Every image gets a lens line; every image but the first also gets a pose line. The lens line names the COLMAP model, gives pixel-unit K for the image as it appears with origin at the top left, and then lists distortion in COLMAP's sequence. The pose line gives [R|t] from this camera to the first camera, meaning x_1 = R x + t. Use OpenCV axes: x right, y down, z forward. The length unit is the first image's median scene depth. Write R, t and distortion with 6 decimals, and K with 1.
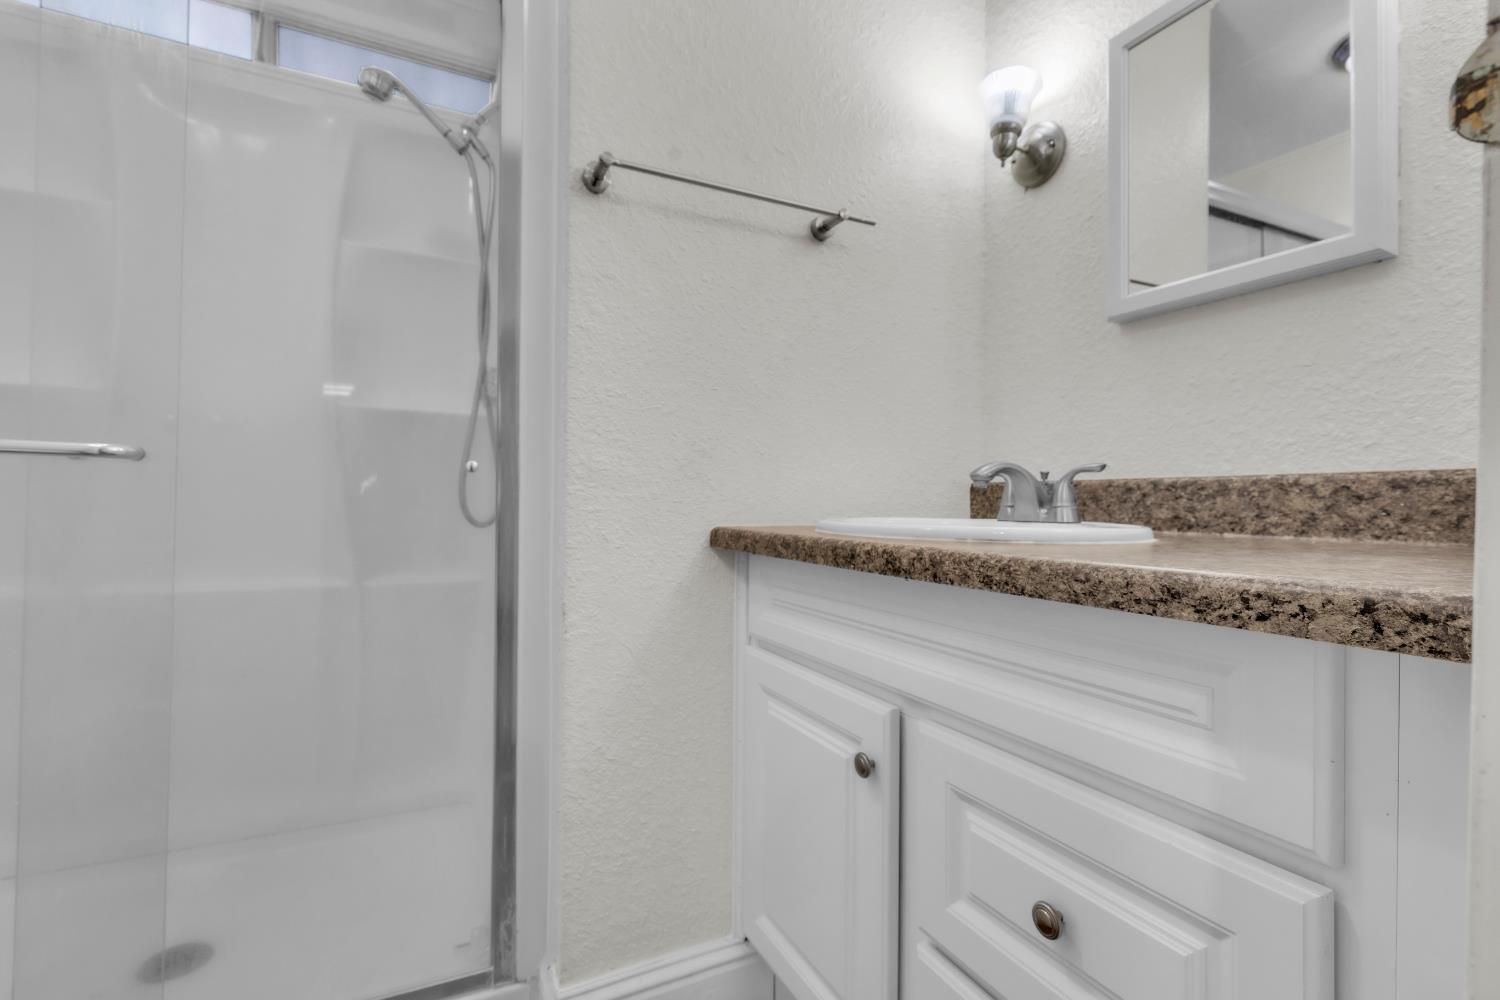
lens RADIAL K [[687.1, 0, 750.7], [0, 687.1, 498.5], [0, 0, 1]] dist [0.003140, -0.000507]
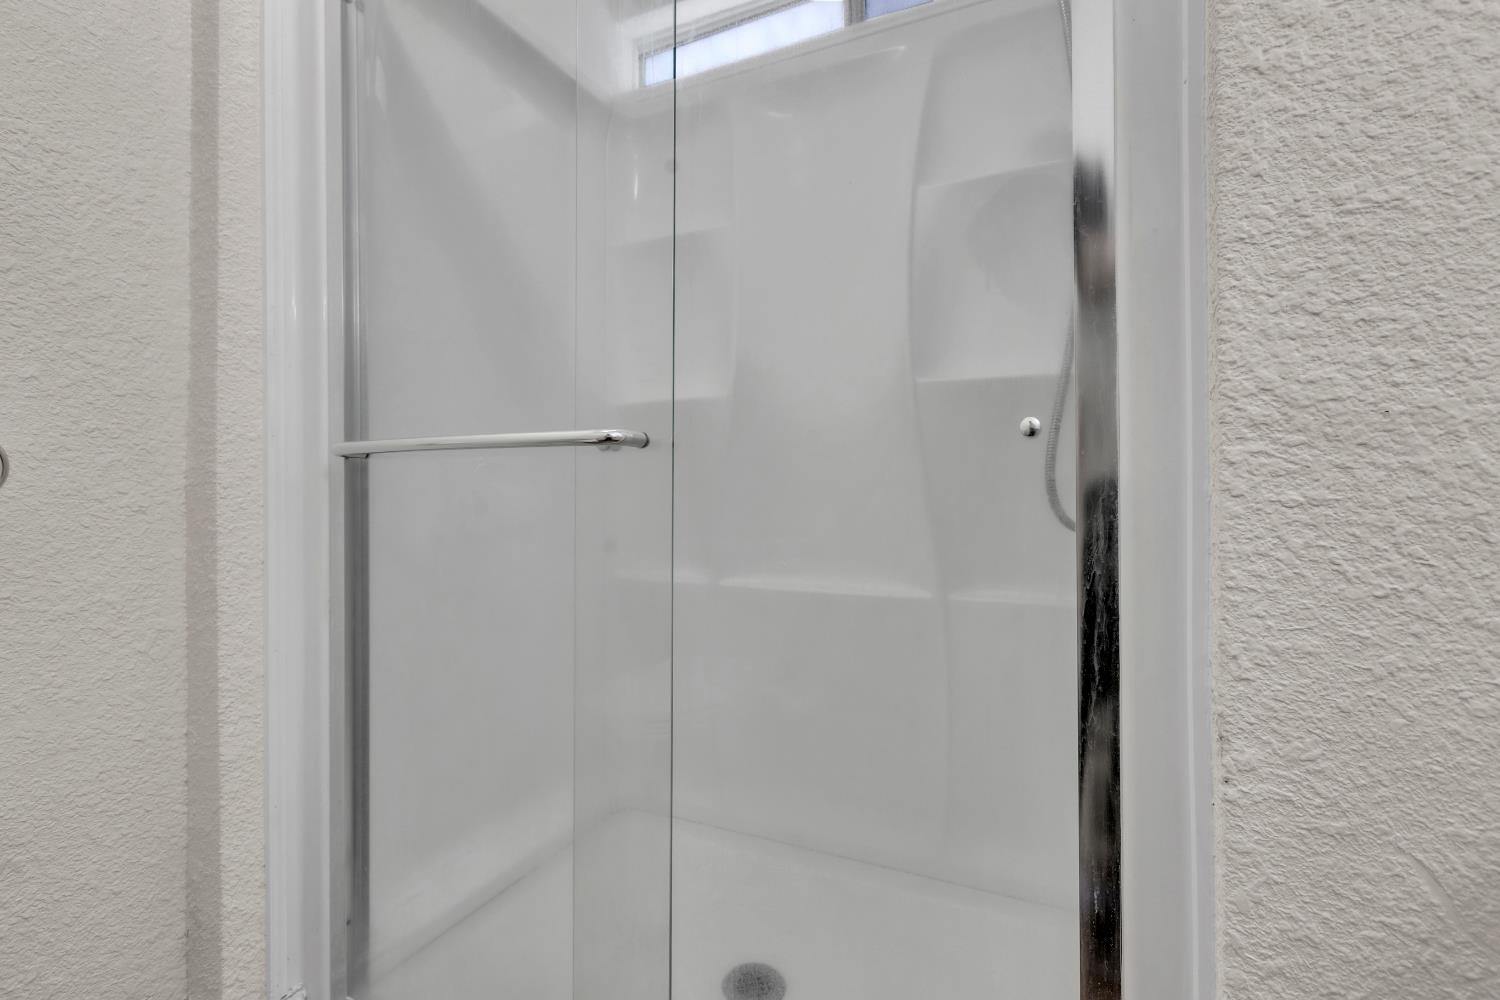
lens RADIAL K [[687.1, 0, 745.7], [0, 687.1, 495.6], [0, 0, 1]] dist [0.003140, -0.000507]
pose [[0.625464, -0.014765, -0.780114, -0.115223], [0.012594, 0.999882, -0.008827, 0.013013], [0.780152, -0.004304, 0.625576, 0.483404]]
